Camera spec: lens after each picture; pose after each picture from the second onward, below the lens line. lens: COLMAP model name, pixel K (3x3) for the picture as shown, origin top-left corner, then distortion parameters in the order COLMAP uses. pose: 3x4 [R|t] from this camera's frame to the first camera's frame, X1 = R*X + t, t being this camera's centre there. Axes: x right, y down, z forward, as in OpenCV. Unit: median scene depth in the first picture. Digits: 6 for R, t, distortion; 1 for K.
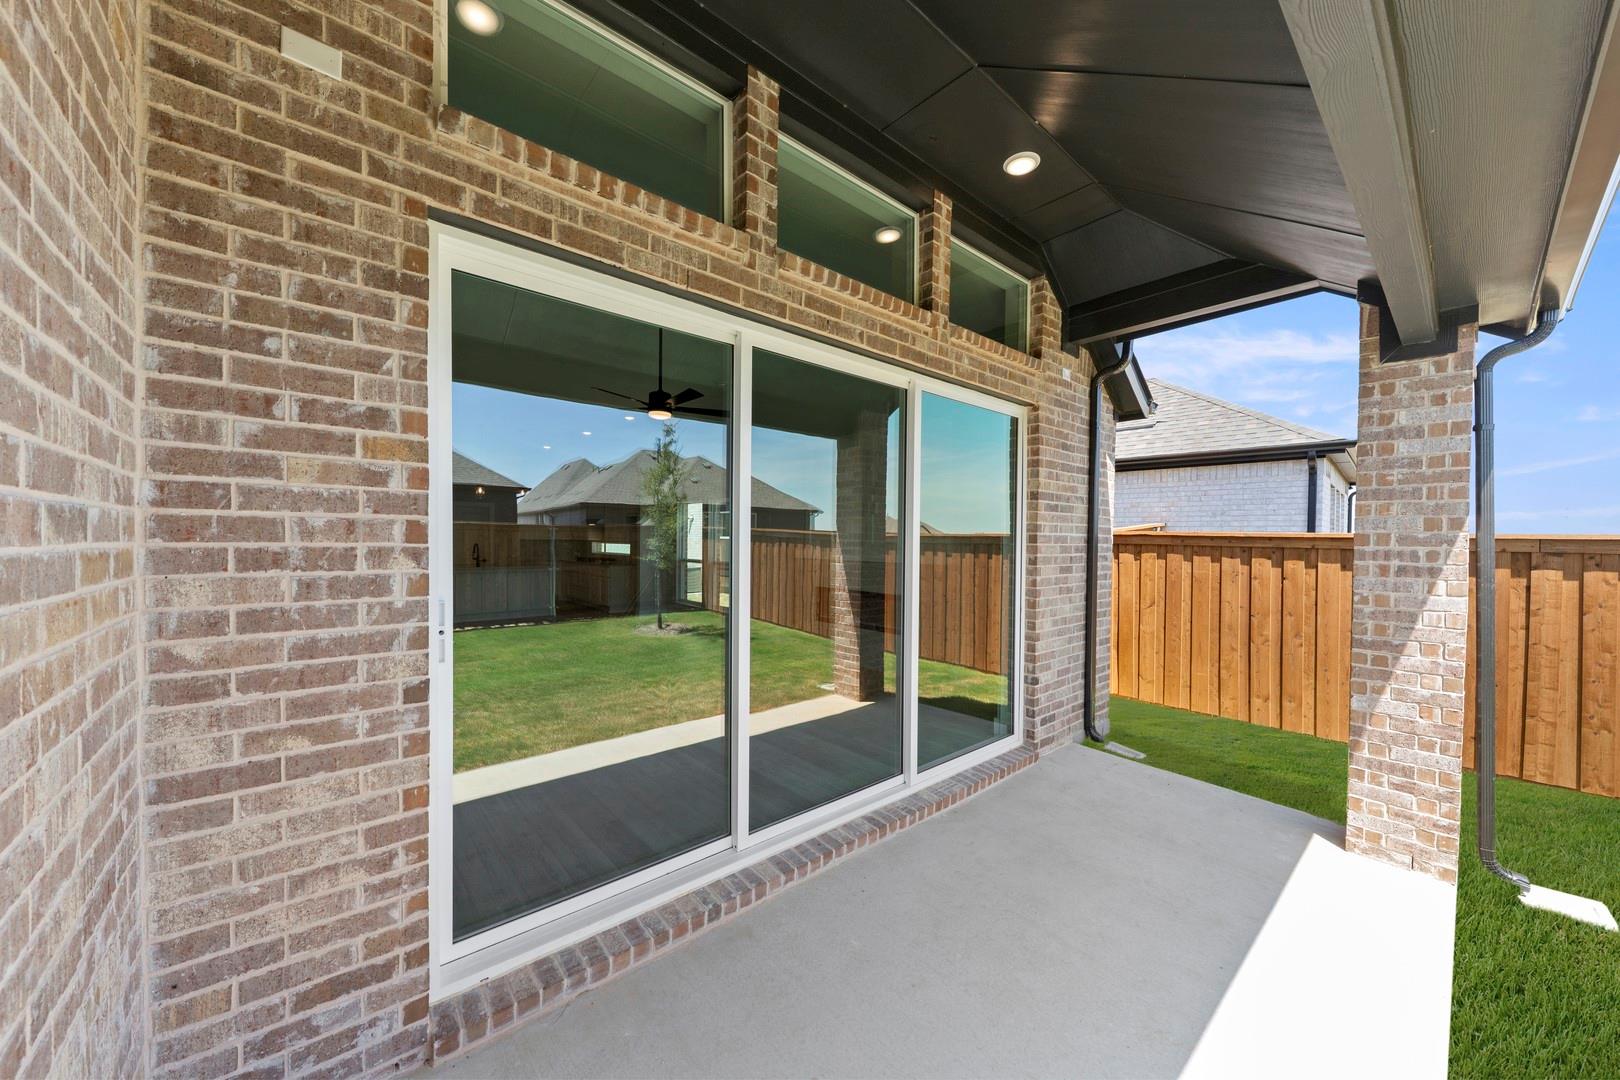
lens RADIAL K [[586.6, 0, 792.0], [0, 586.6, 549.9], [0, 0, 1]] dist [-0.000609, -0.000104]
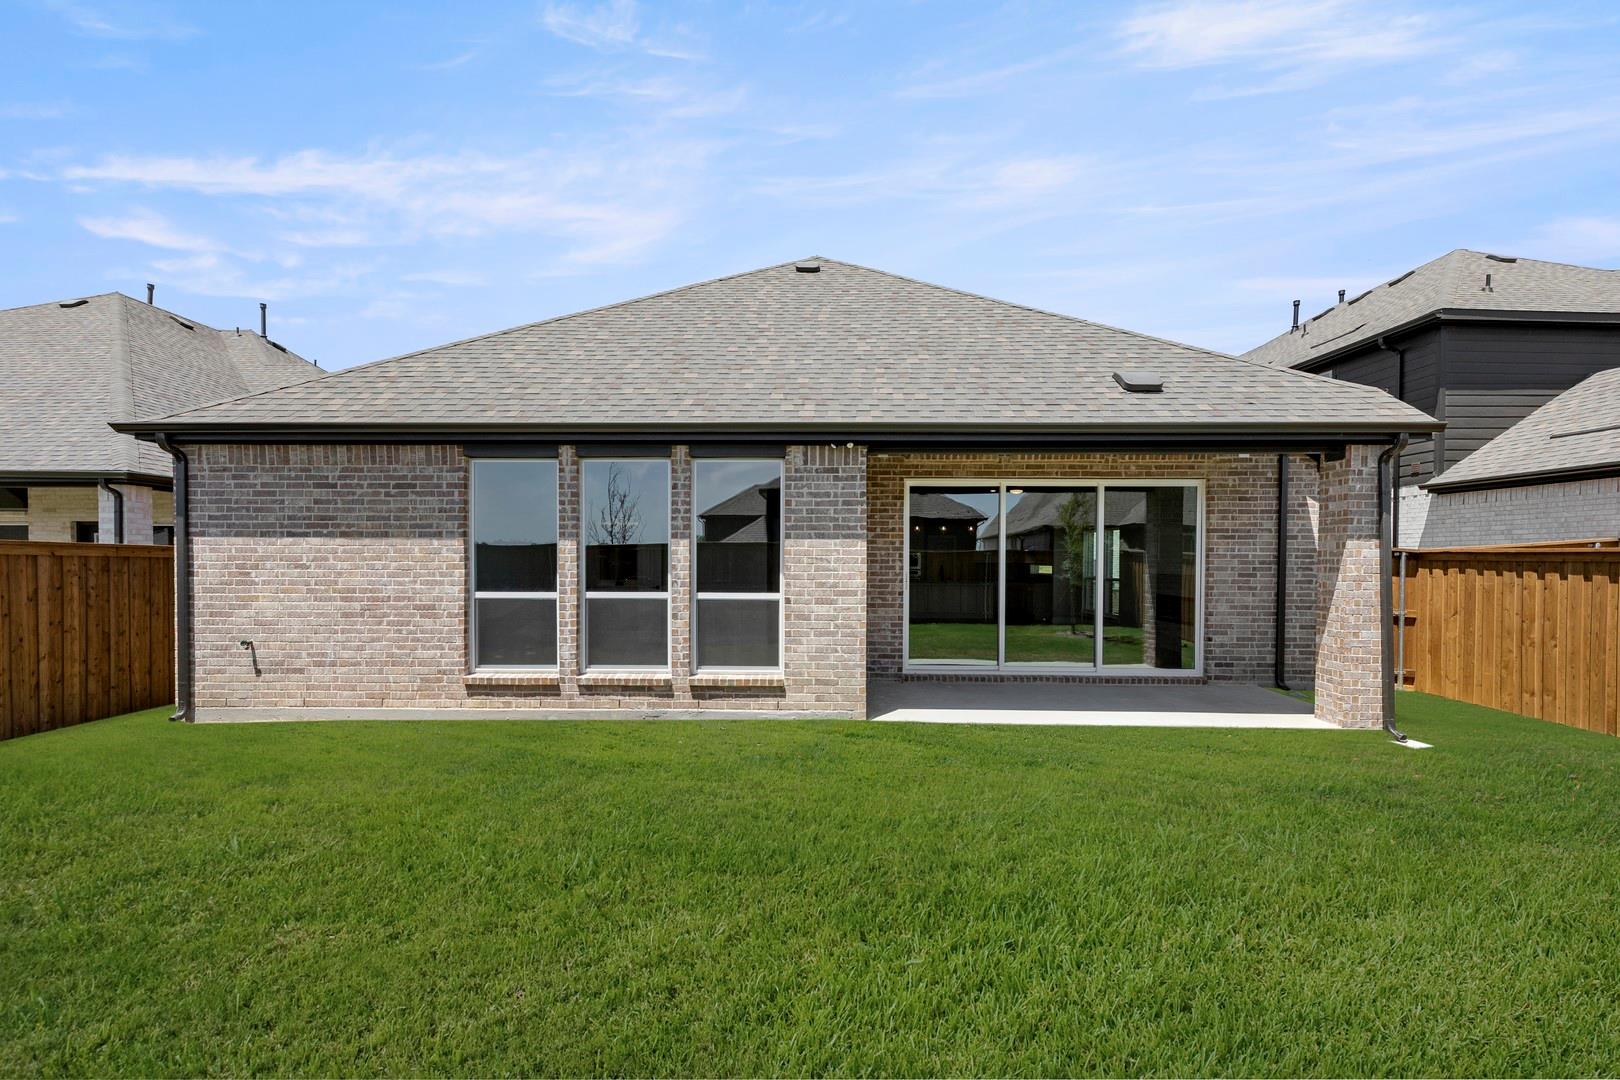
lens RADIAL K [[693.9, 0, 804.1], [0, 693.9, 571.9], [0, 0, 1]] dist [0.000778, -0.000046]
pose [[0.749479, 0.002586, -0.662023, 1.288509], [-0.009206, 0.999936, -0.006517, 0.076764], [0.661964, 0.010979, 0.749455, -1.926063]]
